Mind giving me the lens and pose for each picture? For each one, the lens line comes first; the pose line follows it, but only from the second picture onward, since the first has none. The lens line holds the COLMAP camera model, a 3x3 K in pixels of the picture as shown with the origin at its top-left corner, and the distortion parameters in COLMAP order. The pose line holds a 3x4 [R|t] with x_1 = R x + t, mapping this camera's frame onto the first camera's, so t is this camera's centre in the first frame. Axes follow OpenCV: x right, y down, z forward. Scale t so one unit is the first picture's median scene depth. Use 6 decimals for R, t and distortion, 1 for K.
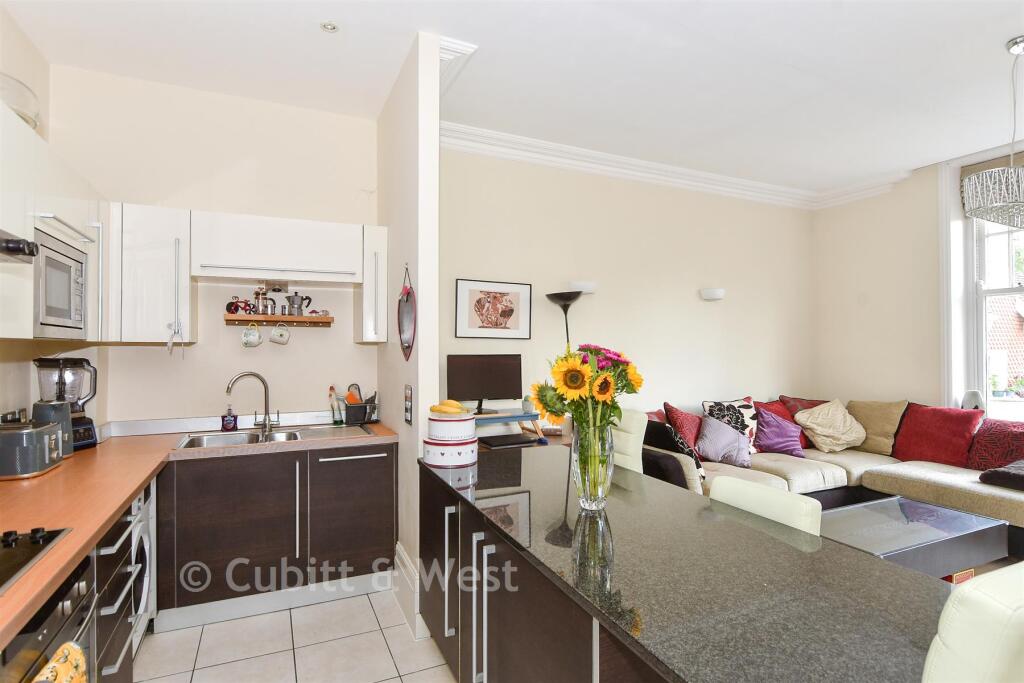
lens RADIAL K [[521.2, 0, 510.1], [0, 521.2, 345.6], [0, 0, 1]] dist [-0.007581, -0.000580]
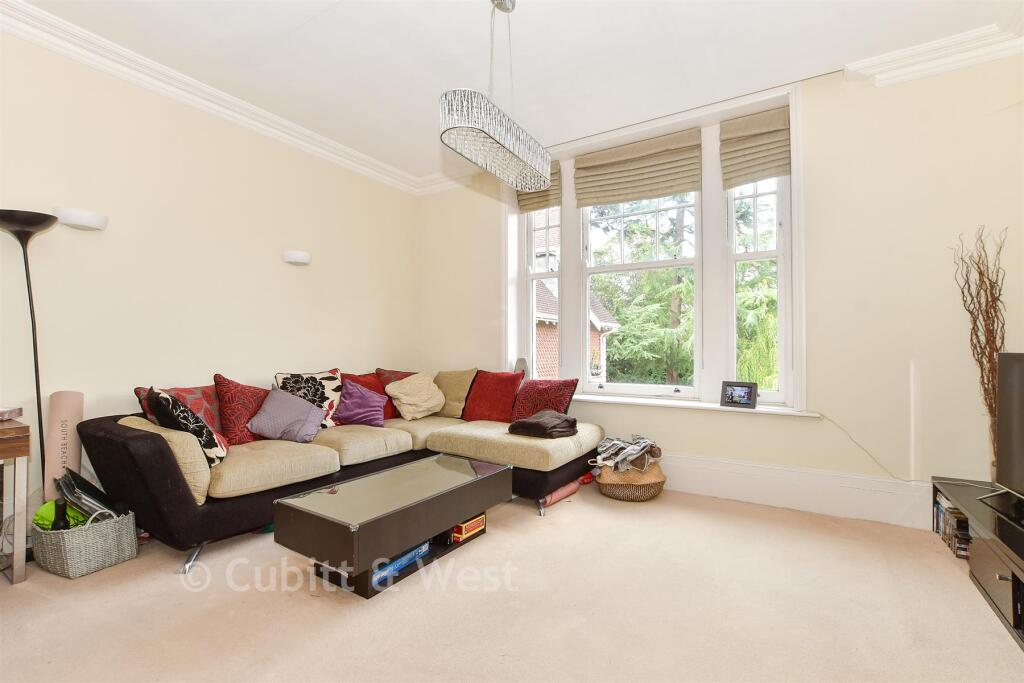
lens RADIAL K [[450.4, 0, 510.7], [0, 450.4, 339.7], [0, 0, 1]] dist [-0.002164, -0.000334]
pose [[0.845147, 0.017679, 0.534241, 0.336708], [-0.004819, 0.999664, -0.025457, 0.076160], [-0.534512, 0.018940, 0.844949, 0.151659]]
